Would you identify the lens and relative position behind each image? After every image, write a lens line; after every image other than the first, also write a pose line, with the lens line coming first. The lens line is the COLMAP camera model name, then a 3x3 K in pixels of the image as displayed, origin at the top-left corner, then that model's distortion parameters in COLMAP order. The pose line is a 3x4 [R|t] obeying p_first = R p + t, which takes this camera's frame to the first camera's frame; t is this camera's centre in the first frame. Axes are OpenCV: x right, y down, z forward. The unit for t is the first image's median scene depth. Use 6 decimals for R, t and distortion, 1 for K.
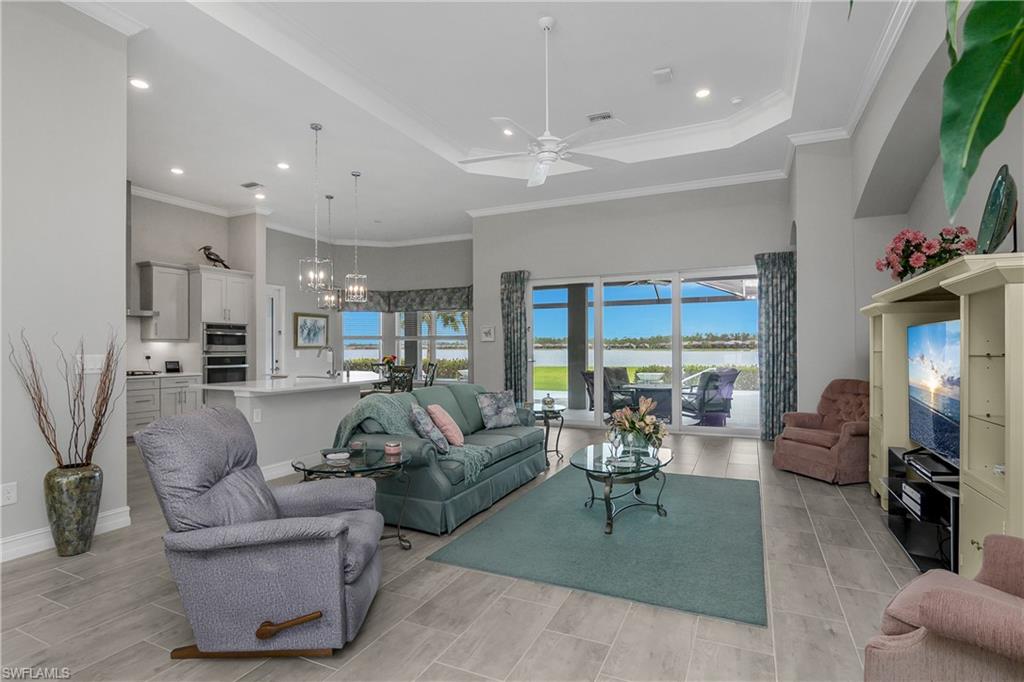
lens RADIAL K [[516.6, 0, 509.4], [0, 516.6, 337.2], [0, 0, 1]] dist [-0.022385, 0.001524]
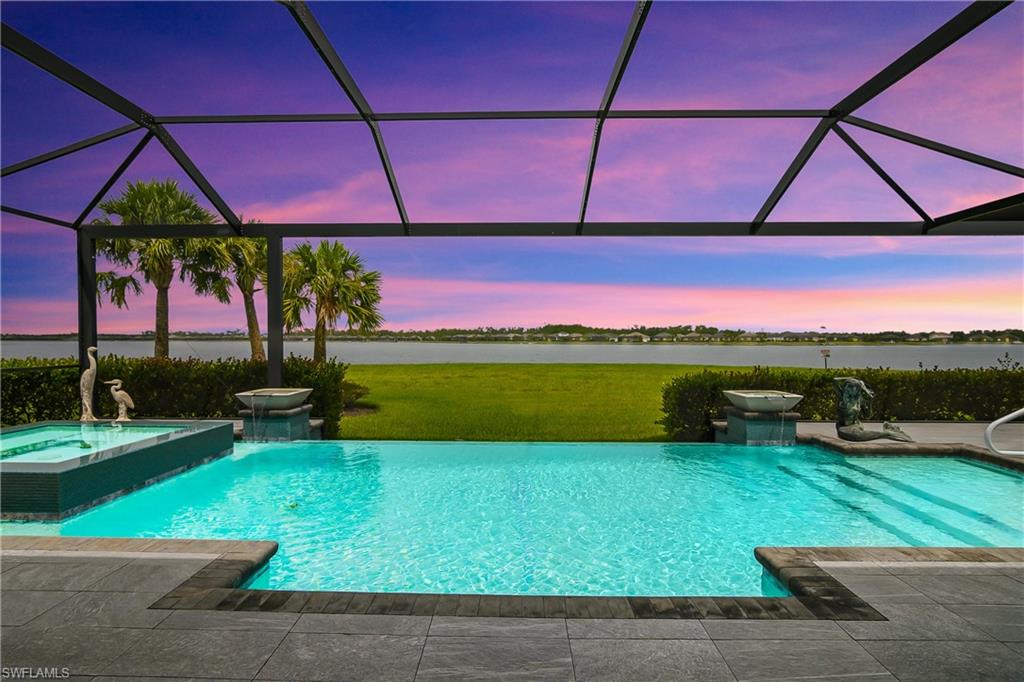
lens RADIAL K [[516.6, 0, 511.9], [0, 516.6, 340.6], [0, 0, 1]] dist [-0.022385, 0.001524]
pose [[0.915824, 0.005605, 0.401542, -0.045771], [-0.014267, 0.999726, 0.018584, 0.012992], [-0.401327, -0.022748, 0.915652, 0.415948]]
